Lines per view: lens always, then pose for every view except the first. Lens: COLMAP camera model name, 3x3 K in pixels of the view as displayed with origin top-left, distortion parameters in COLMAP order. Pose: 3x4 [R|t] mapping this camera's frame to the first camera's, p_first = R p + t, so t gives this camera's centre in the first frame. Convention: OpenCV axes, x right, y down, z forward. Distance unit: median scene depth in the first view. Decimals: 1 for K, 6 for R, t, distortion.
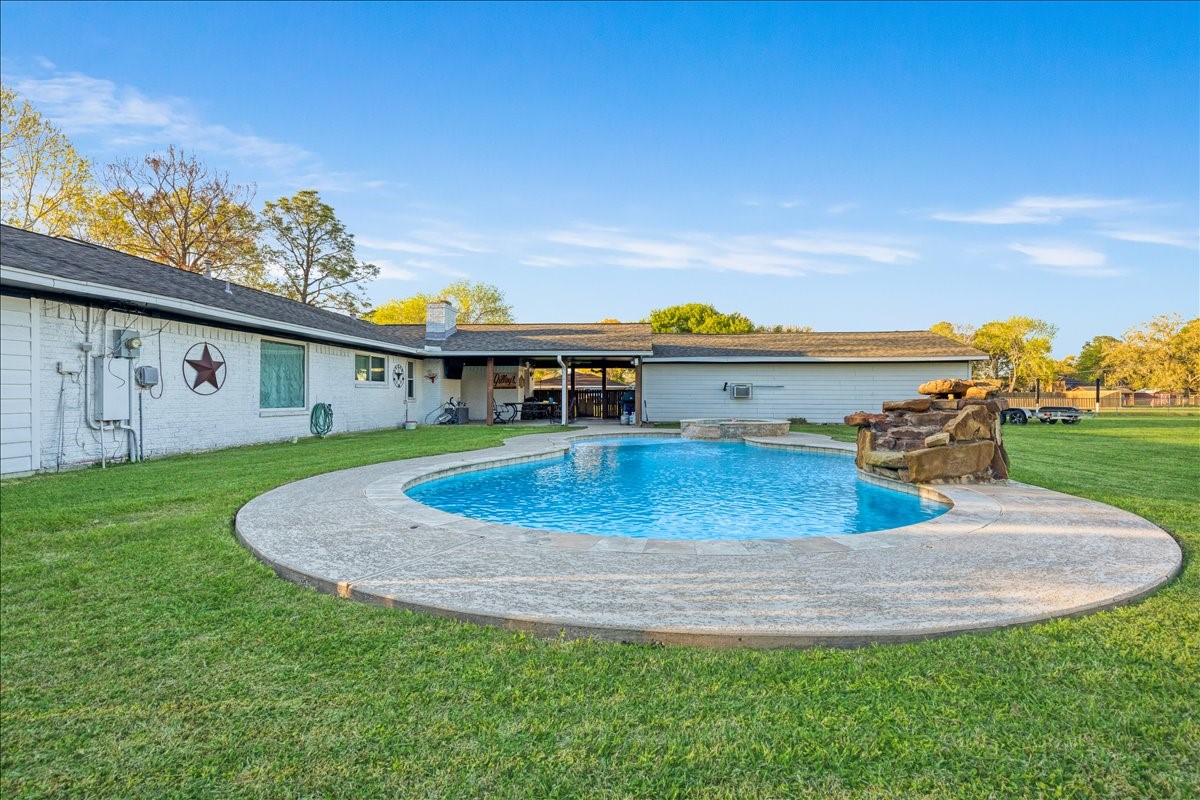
lens RADIAL K [[562.1, 0, 600.0], [0, 562.1, 400.0], [0, 0, 1]] dist [0.027931, -0.000003]
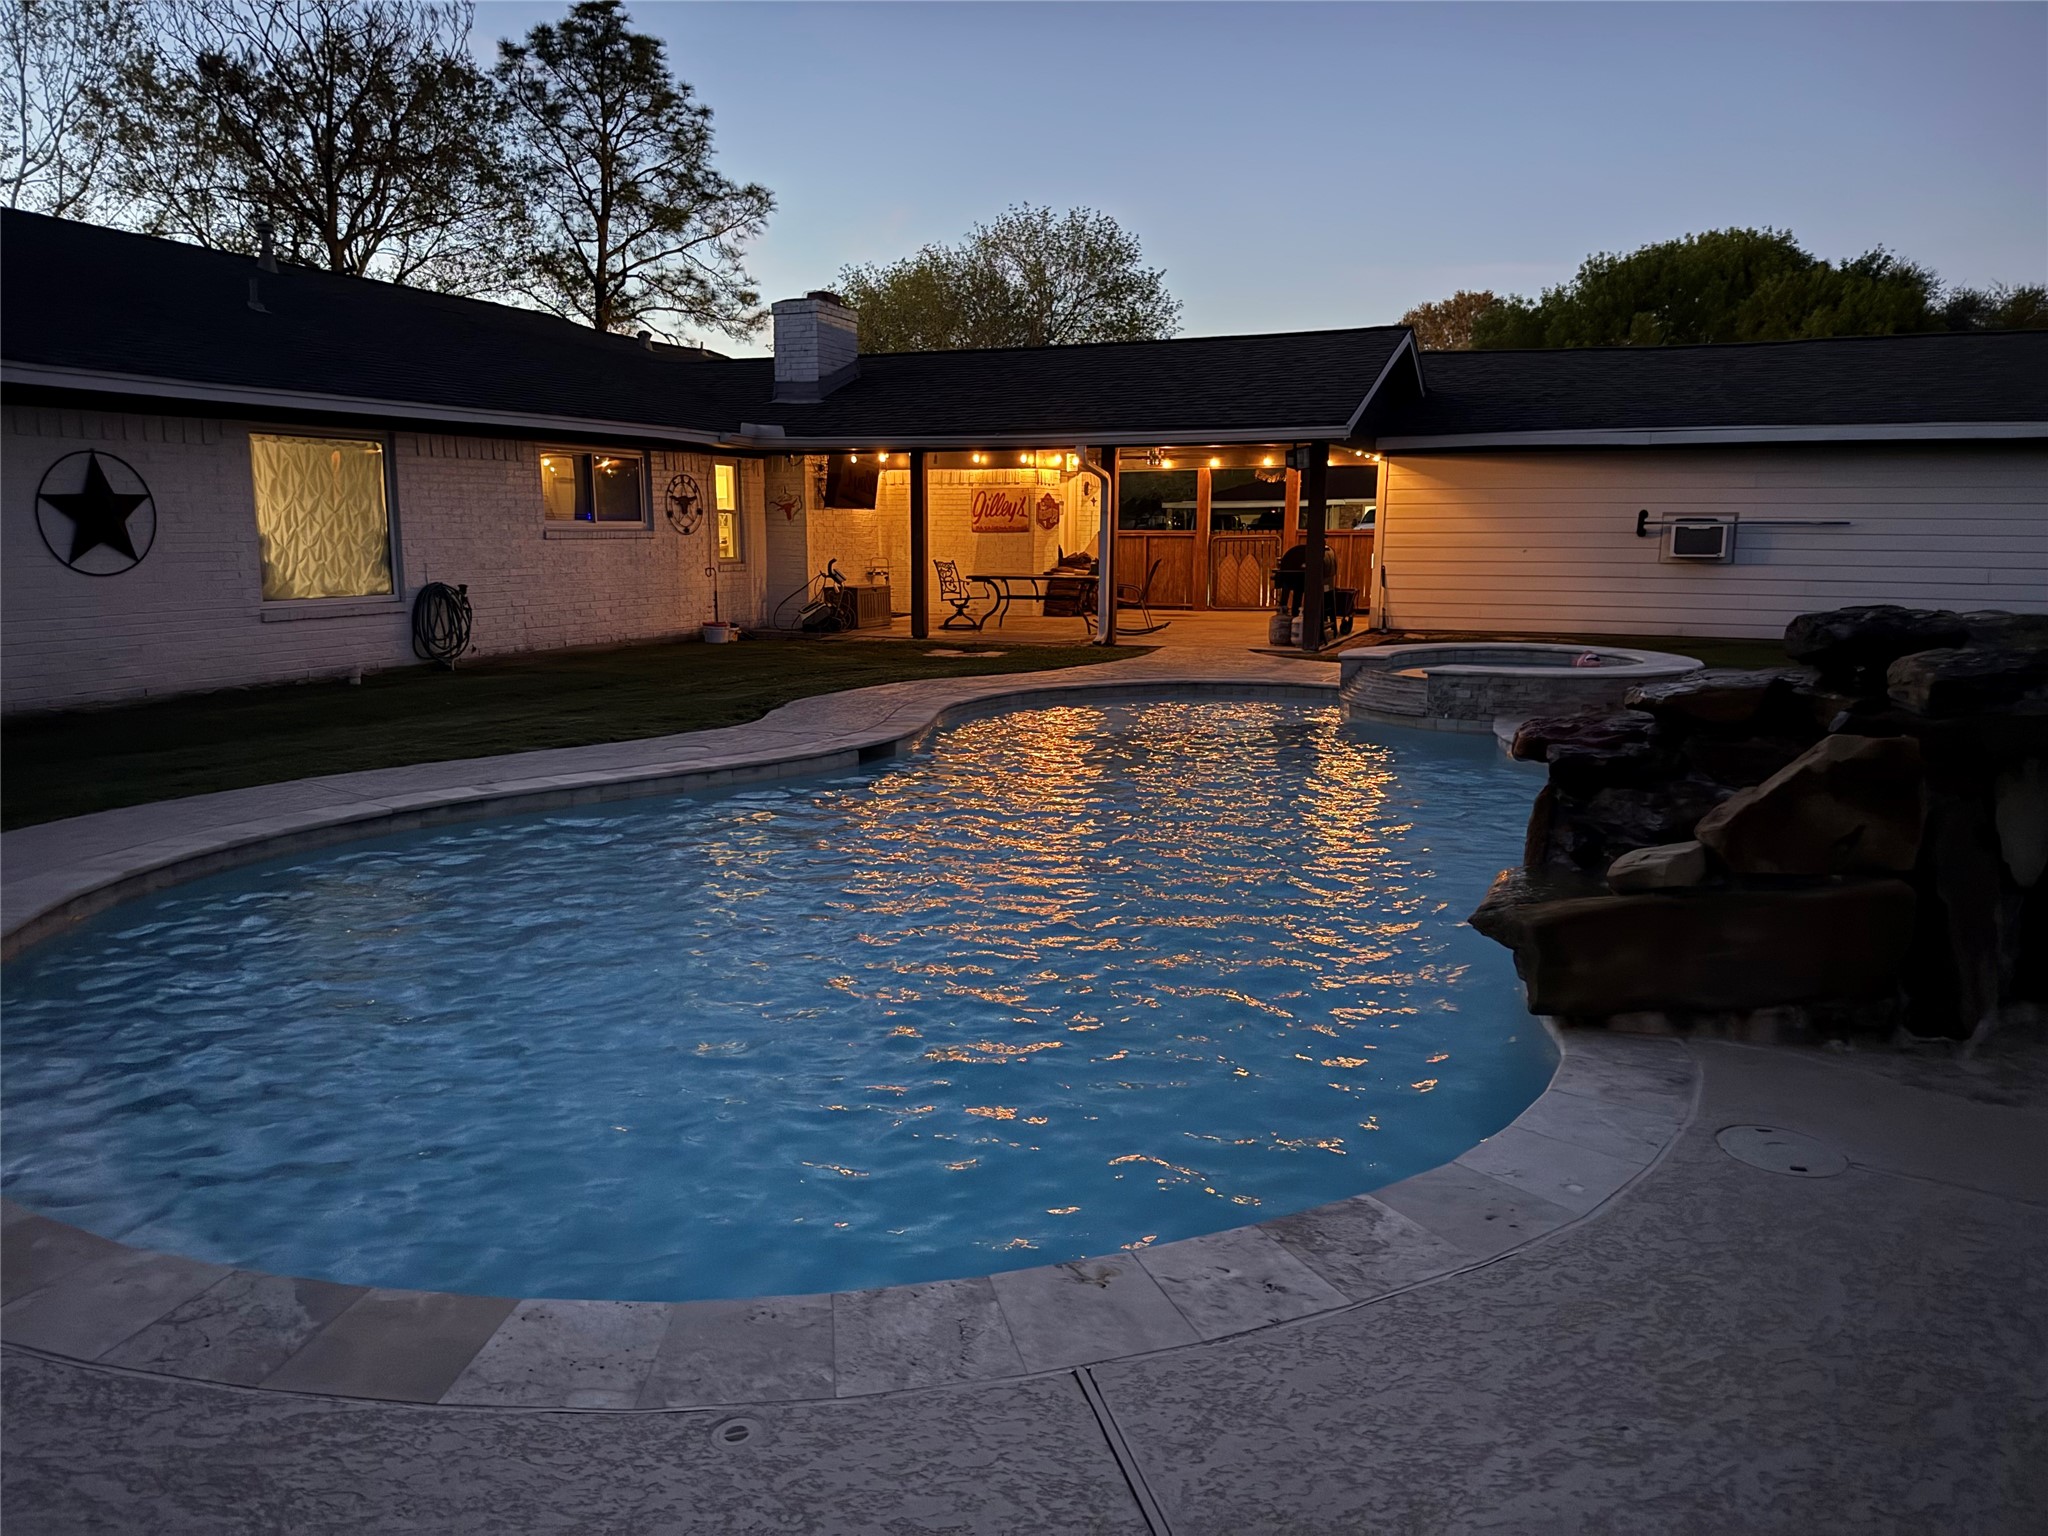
lens RADIAL K [[1462.0, 0, 1024.0], [0, 1462.0, 768.0], [0, 0, 1]] dist [0.086473, -0.108931]
pose [[0.945315, 0.054225, -0.321618, 0.200913], [0.000393, 0.985893, 0.167377, -0.033341], [0.326157, -0.158351, 0.931958, 0.104570]]
